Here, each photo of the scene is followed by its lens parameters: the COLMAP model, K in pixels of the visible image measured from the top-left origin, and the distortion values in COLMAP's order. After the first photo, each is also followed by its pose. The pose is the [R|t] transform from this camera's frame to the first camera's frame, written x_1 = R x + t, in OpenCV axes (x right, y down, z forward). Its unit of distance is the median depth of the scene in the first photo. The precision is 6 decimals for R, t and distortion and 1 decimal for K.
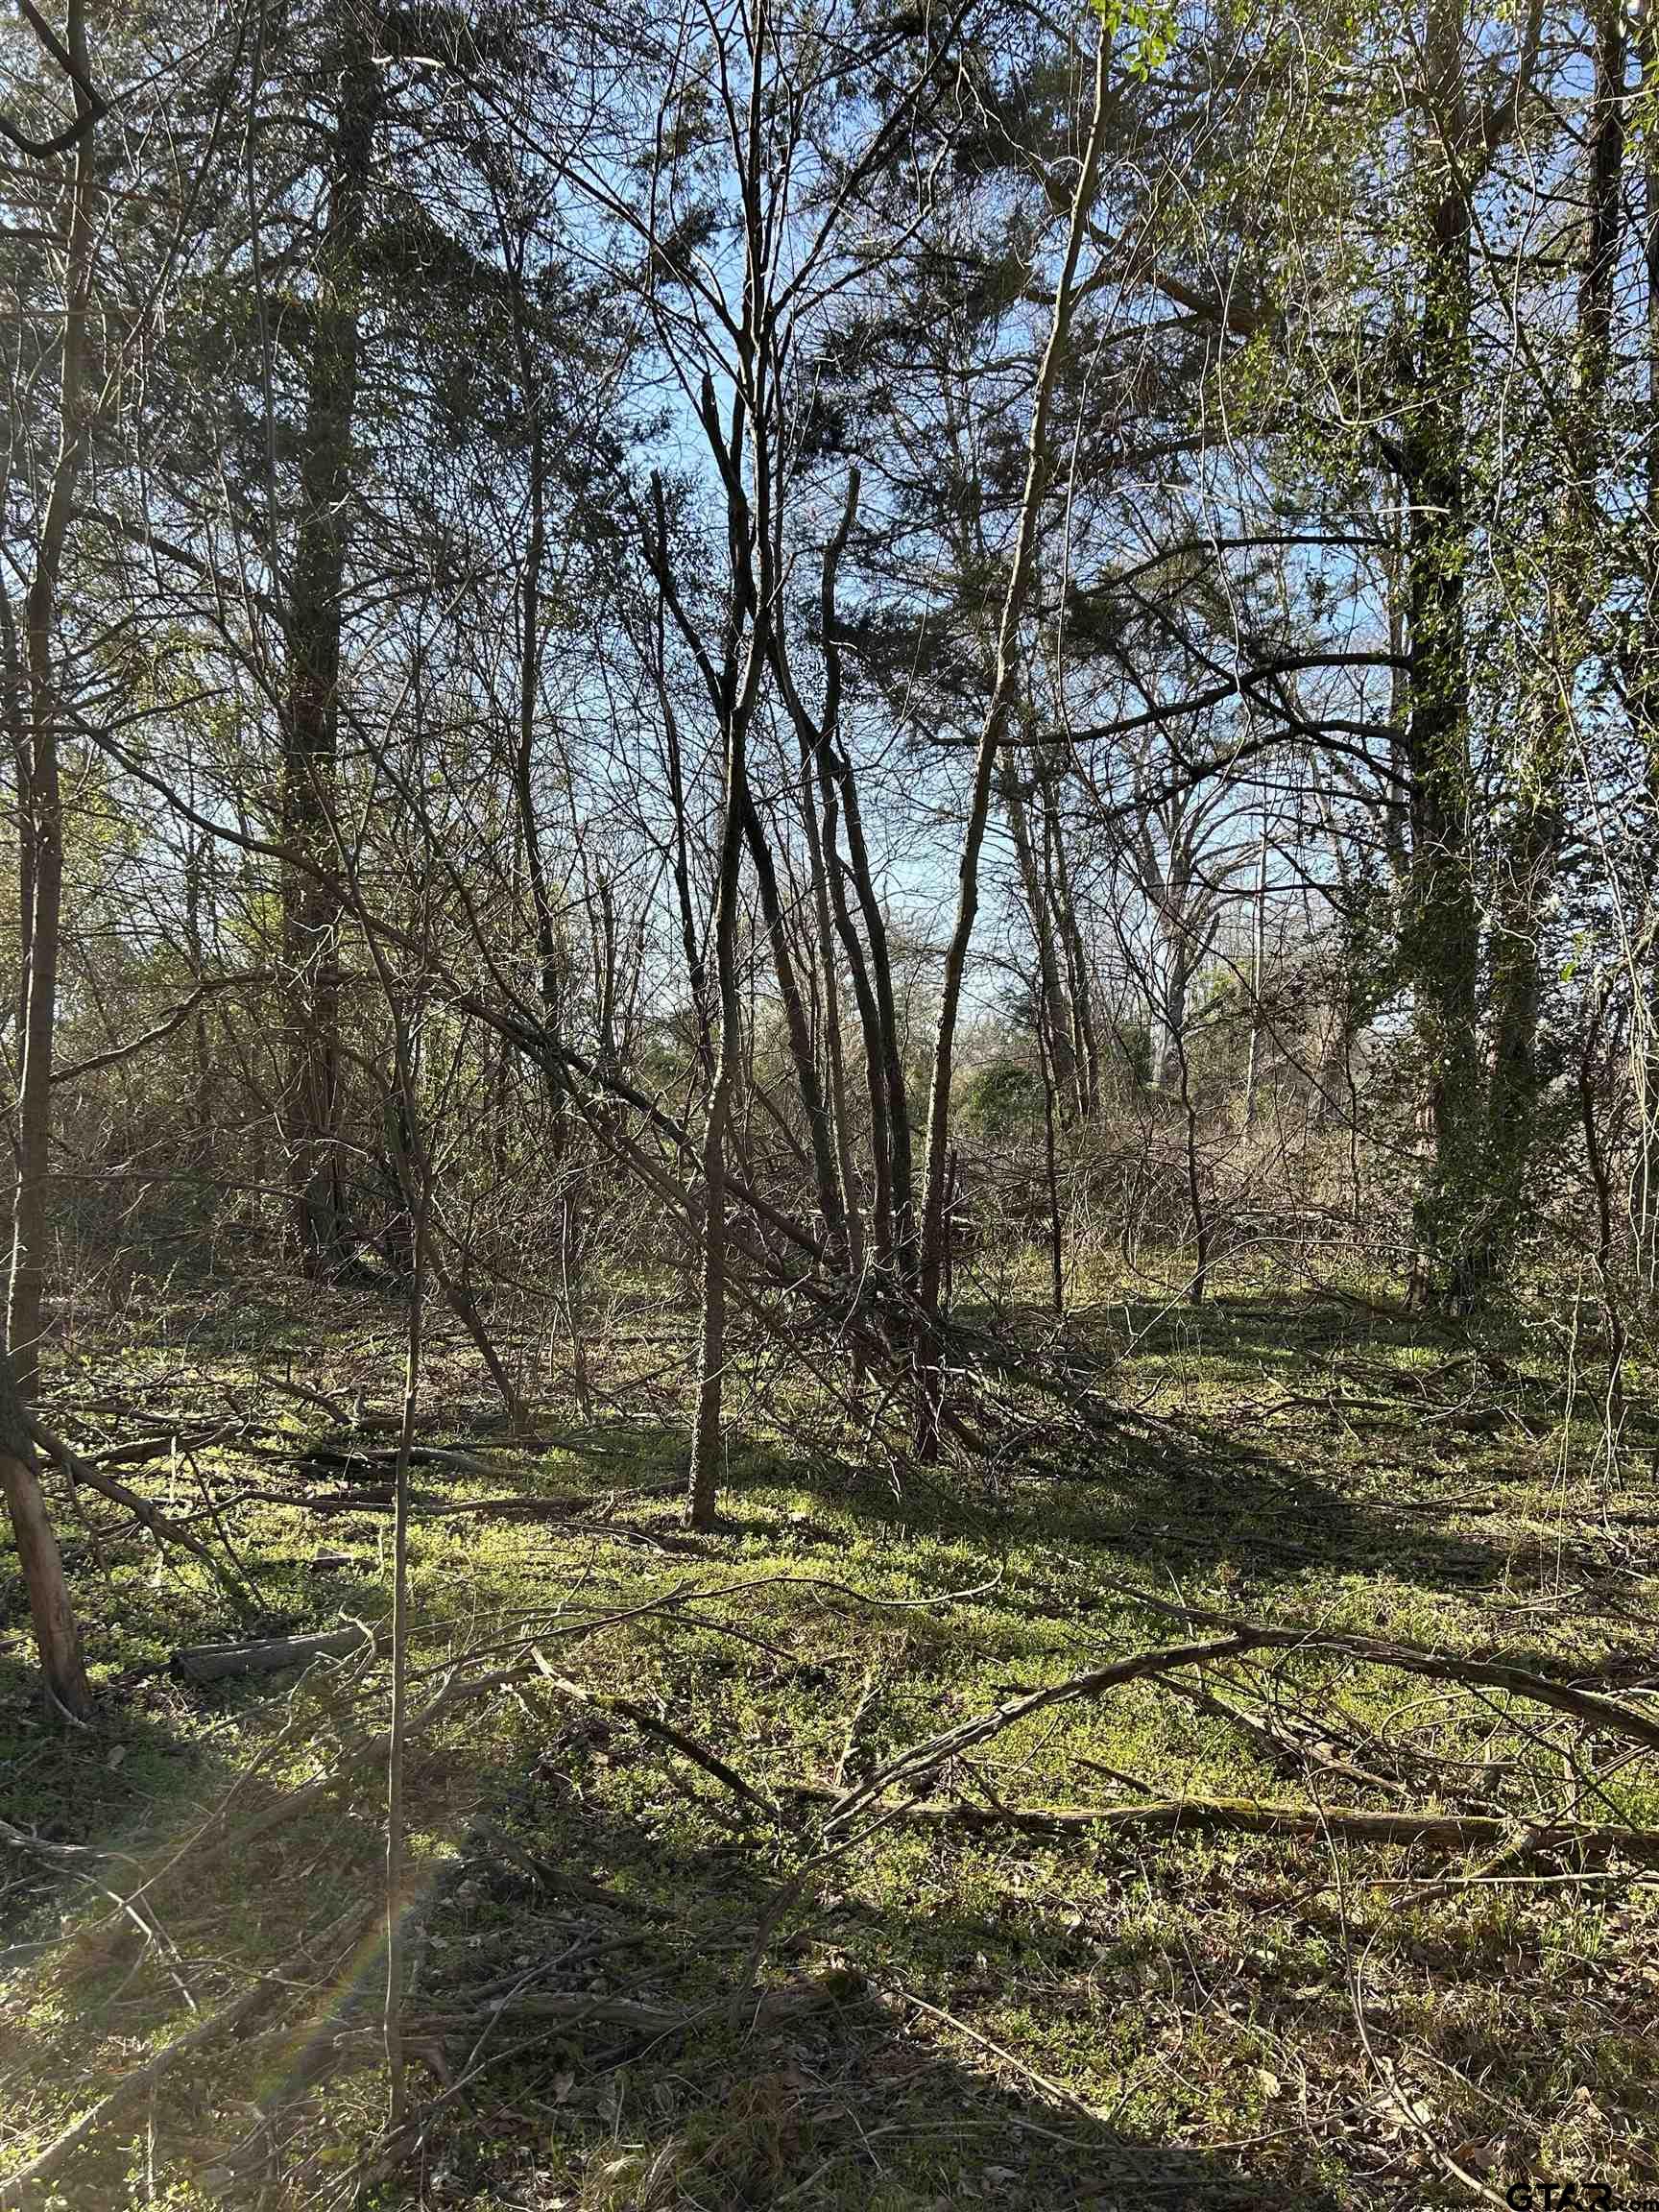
lens RADIAL K [[1694.3, 0, 831.3], [0, 1694.3, 1130.1], [0, 0, 1]] dist [0.064688, -0.082014]
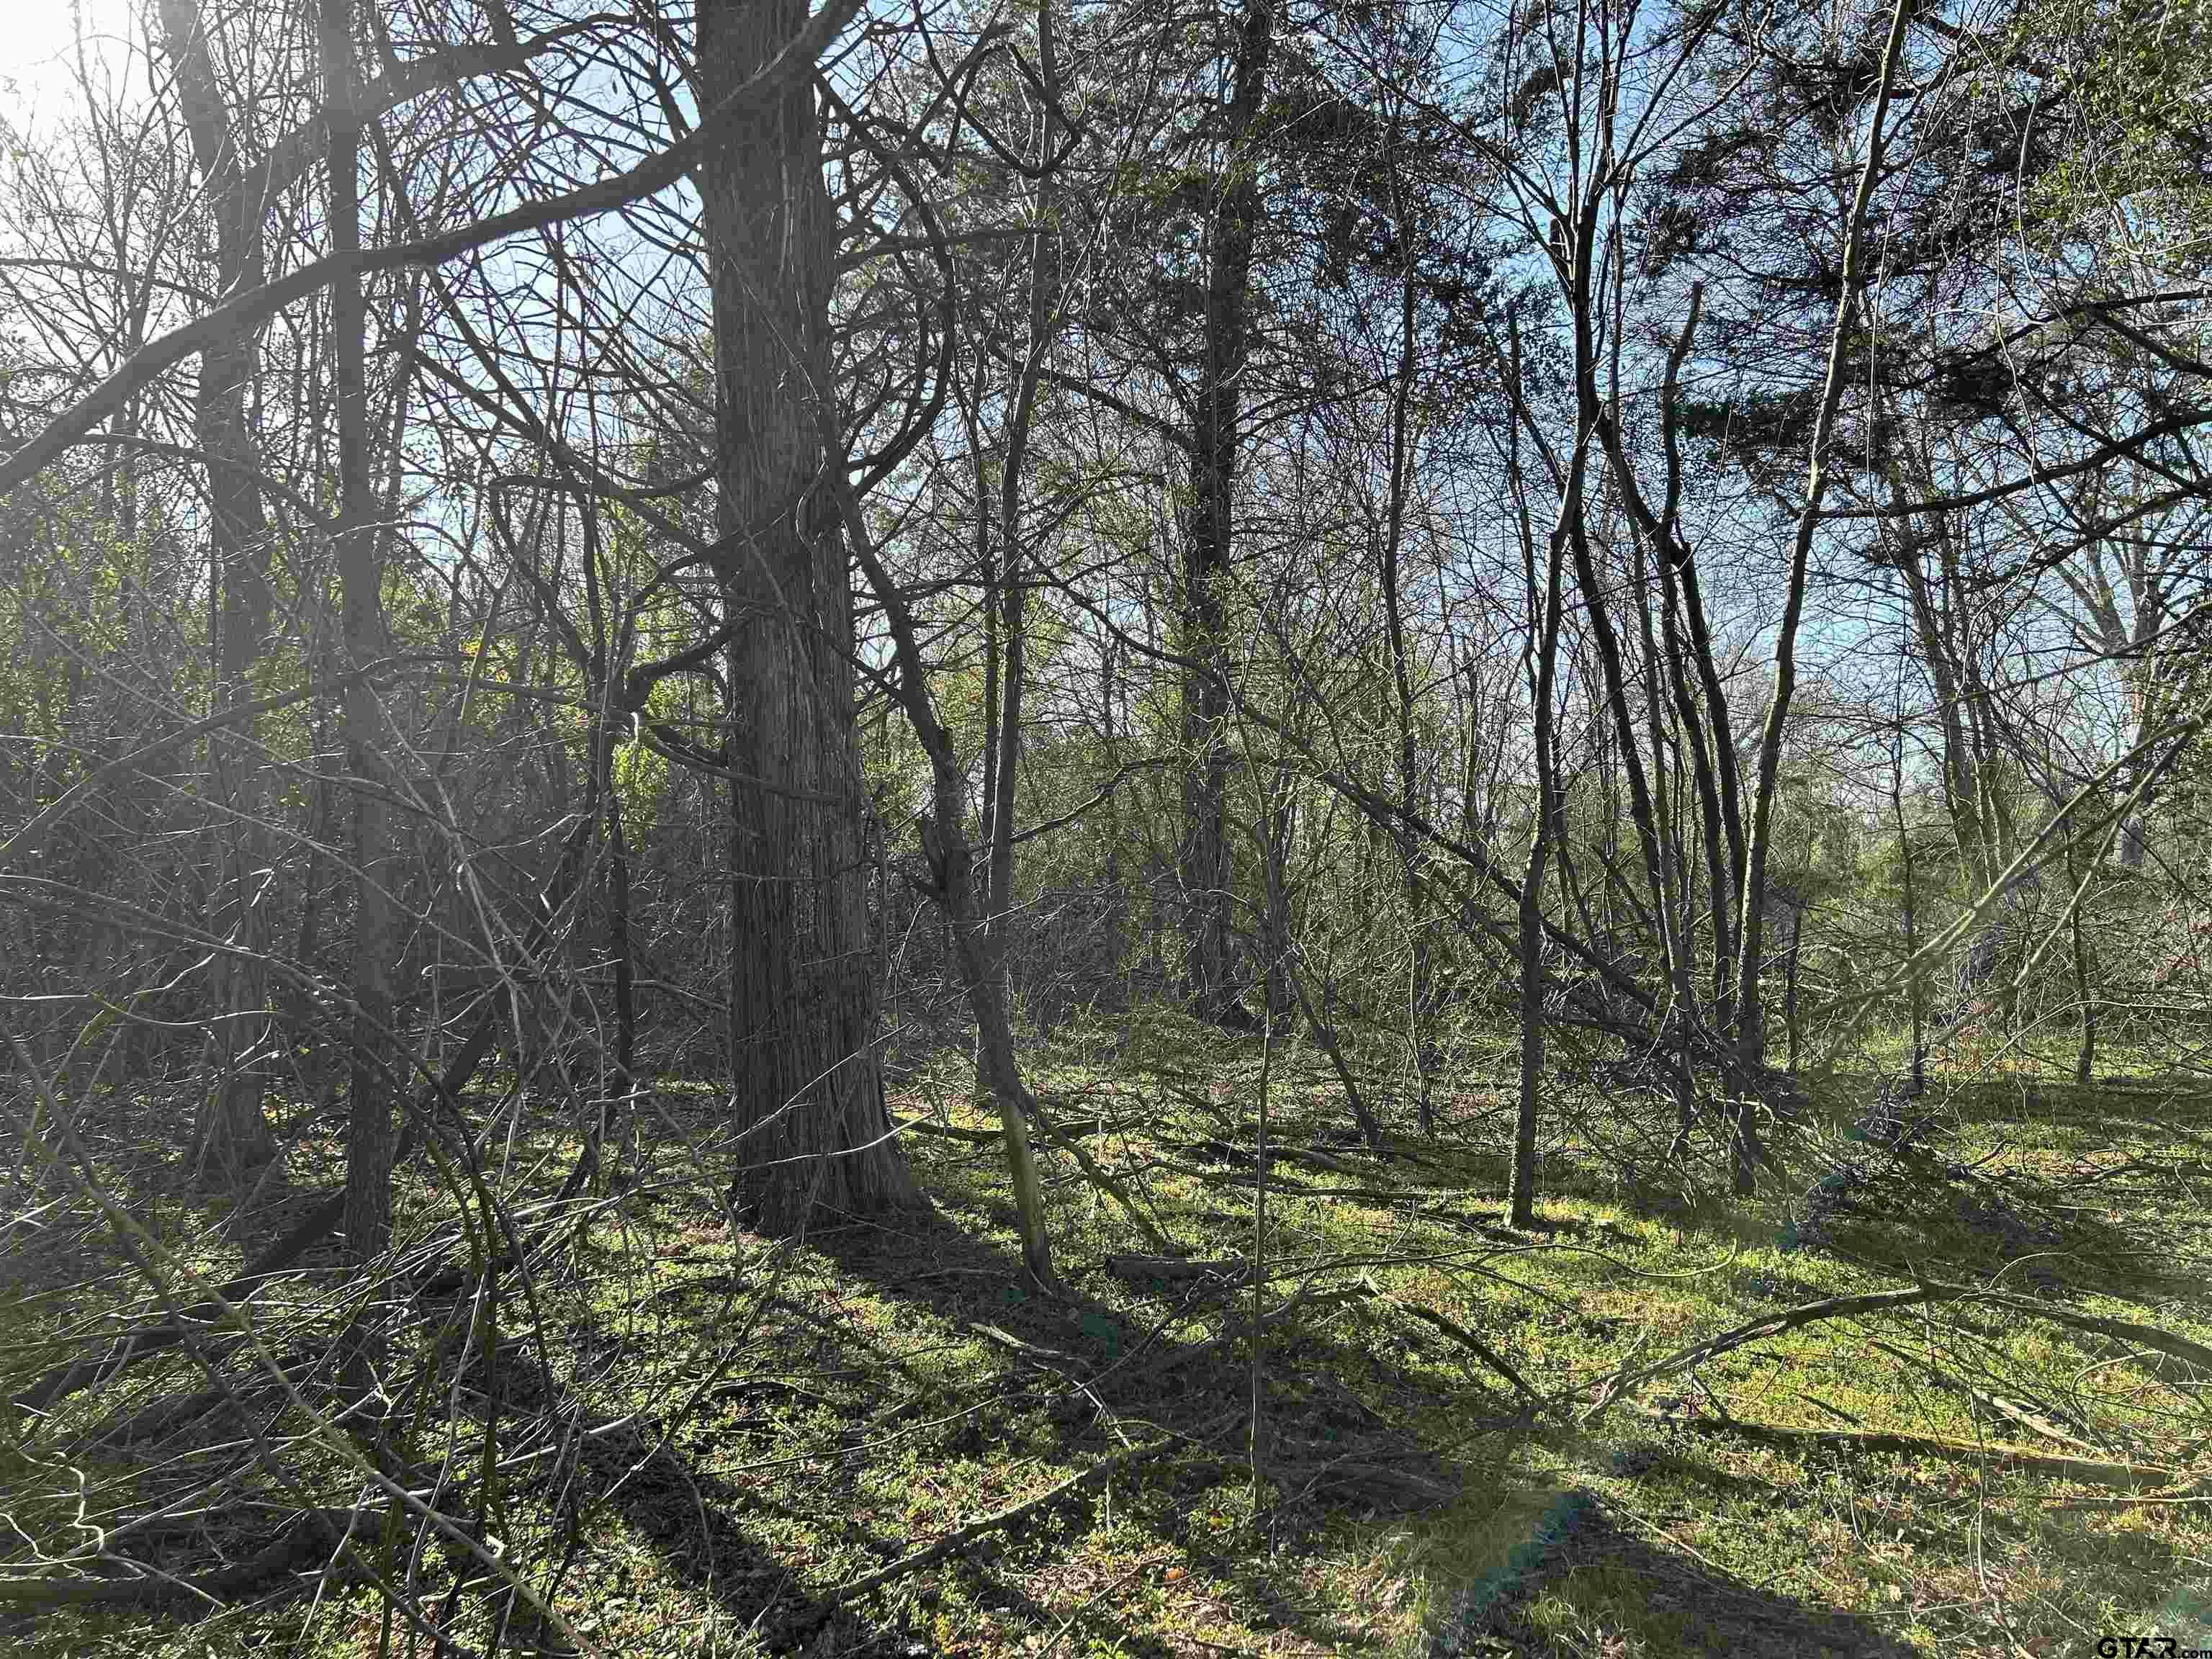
lens RADIAL K [[1694.3, 0, 1100.4], [0, 1694.3, 834.1], [0, 0, 1]] dist [0.064688, -0.082014]
pose [[0.937748, 0.006198, -0.347262, 0.031929], [-0.019238, 0.999233, -0.034117, 0.005706], [0.346784, 0.038674, 0.937147, -0.114554]]
